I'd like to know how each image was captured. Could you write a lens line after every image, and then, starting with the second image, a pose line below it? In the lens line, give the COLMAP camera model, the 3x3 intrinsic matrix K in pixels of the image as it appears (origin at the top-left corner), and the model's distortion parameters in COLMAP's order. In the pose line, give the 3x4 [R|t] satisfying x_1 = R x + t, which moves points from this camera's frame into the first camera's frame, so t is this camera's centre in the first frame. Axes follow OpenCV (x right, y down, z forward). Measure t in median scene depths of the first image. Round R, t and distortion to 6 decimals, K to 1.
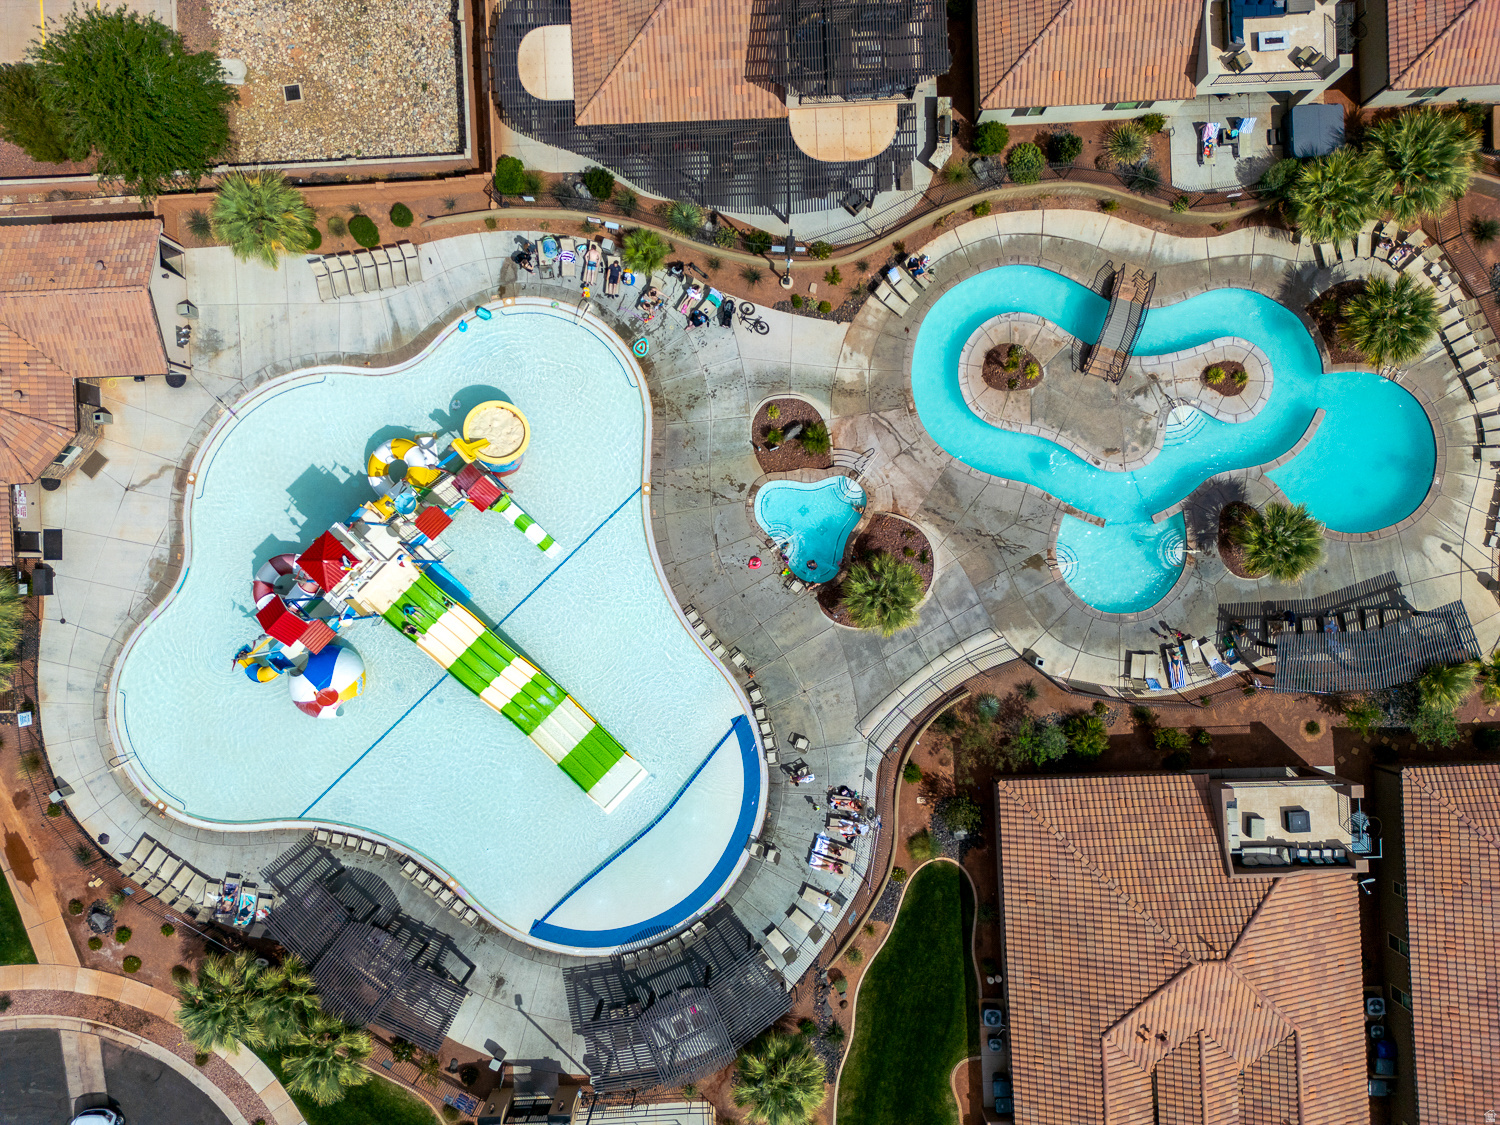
lens RADIAL K [[1058.5, 0, 750.0], [0, 1058.5, 562.5], [0, 0, 1]] dist [0.041567, -0.023834]
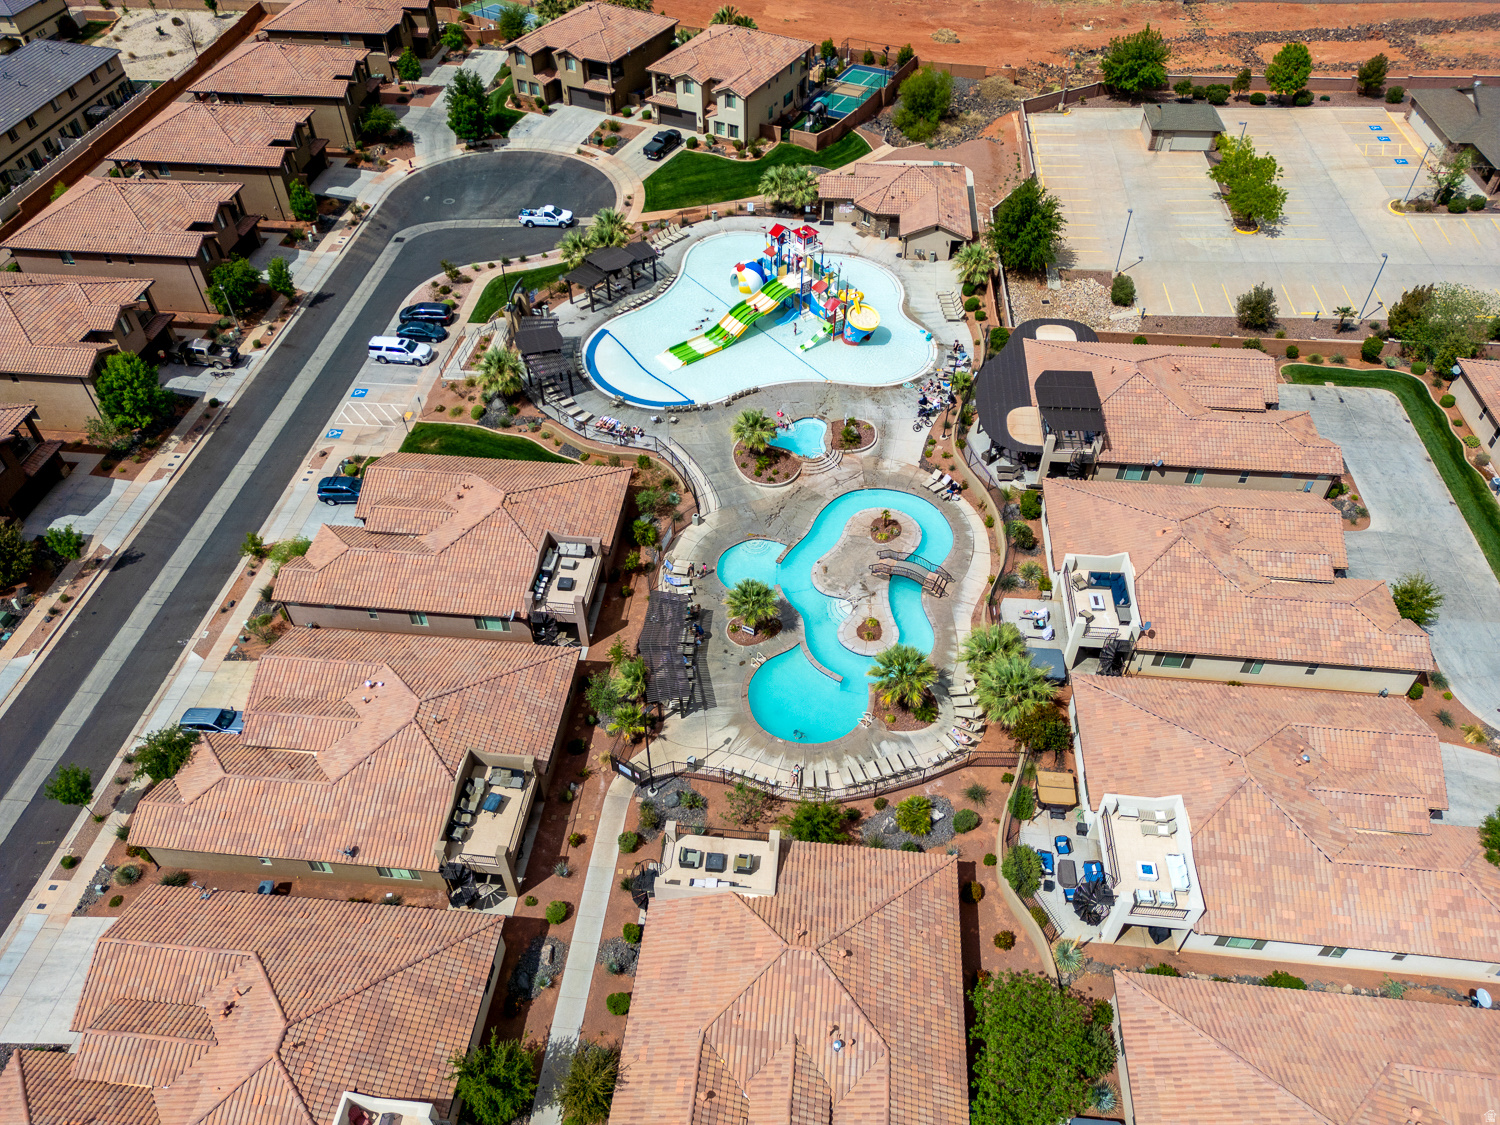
lens RADIAL K [[1058.5, 0, 750.0], [0, 1058.5, 562.5], [0, 0, 1]] dist [0.041567, -0.023834]
pose [[-0.138168, 0.706743, -0.693847, 1.379927], [-0.990258, -0.086339, 0.109250, -0.160396], [0.017306, 0.702182, 0.711787, -0.063960]]
